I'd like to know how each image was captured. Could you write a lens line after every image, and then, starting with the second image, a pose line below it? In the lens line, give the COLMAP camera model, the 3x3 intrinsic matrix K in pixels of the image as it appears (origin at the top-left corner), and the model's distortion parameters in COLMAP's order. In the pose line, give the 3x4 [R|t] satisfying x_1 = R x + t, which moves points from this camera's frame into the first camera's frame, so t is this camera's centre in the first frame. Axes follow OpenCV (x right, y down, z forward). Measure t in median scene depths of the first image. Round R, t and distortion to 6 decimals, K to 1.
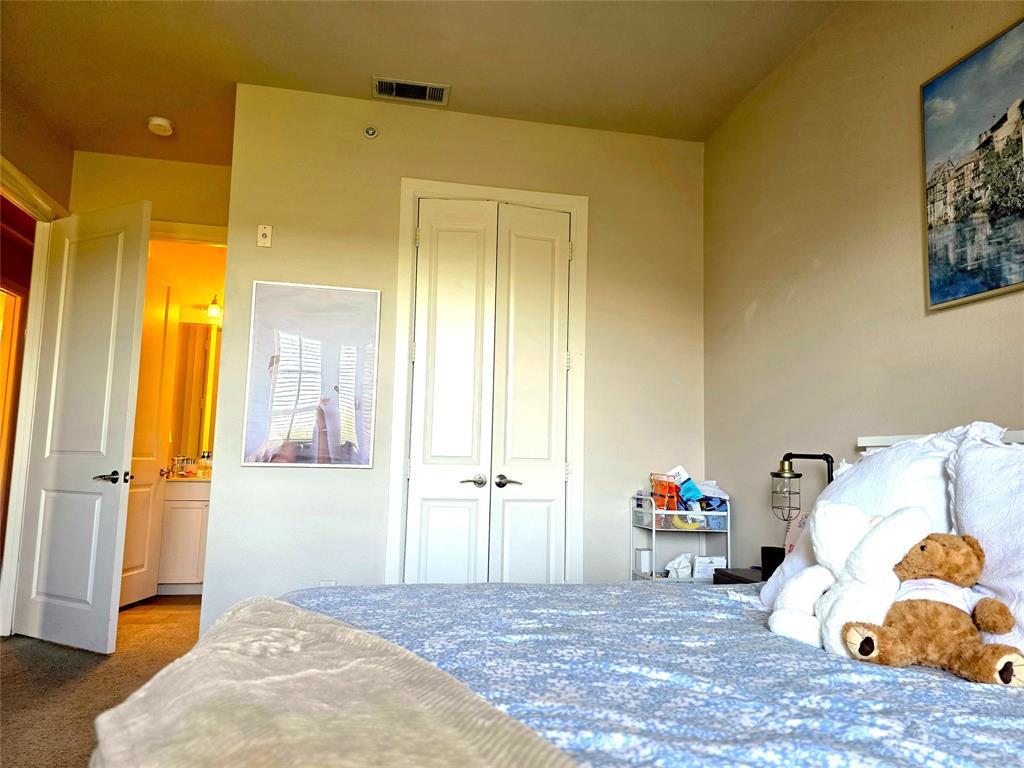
lens RADIAL K [[688.8, 0, 512.0], [0, 688.8, 384.0], [0, 0, 1]] dist [0.000064, 0.000175]
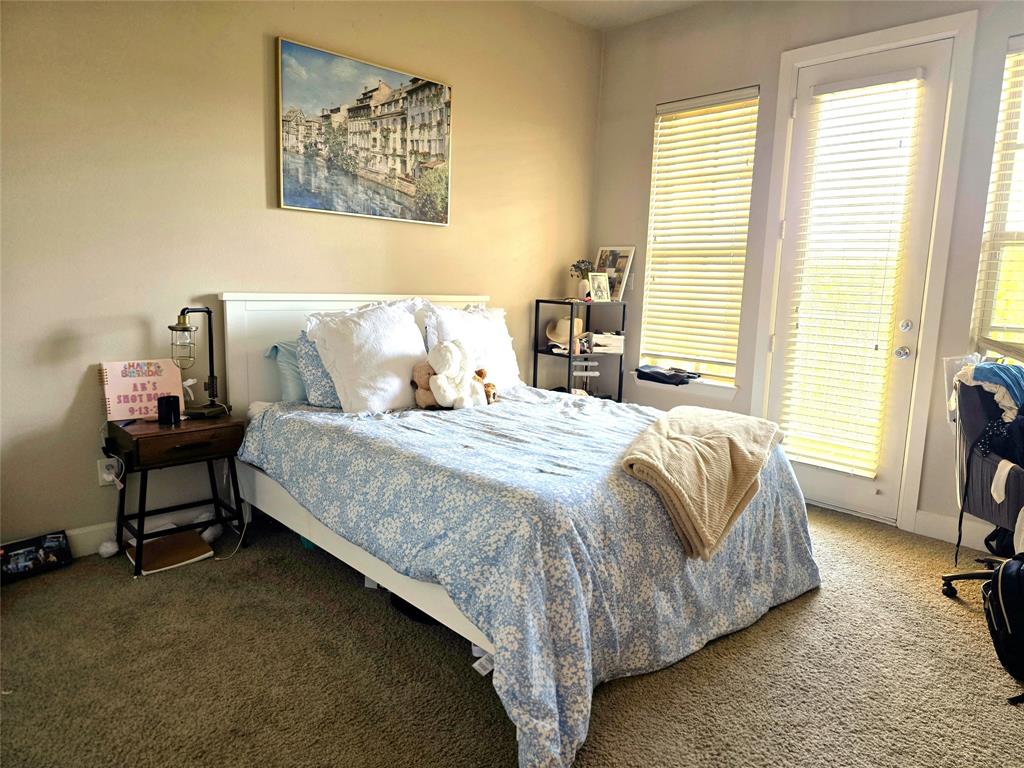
lens RADIAL K [[688.8, 0, 512.0], [0, 688.8, 384.0], [0, 0, 1]] dist [0.000064, 0.000175]
pose [[-0.512972, -0.165300, 0.842340, -1.005226], [-0.139187, 0.984315, 0.108399, 0.036990], [-0.847046, -0.061637, -0.527933, 1.421200]]
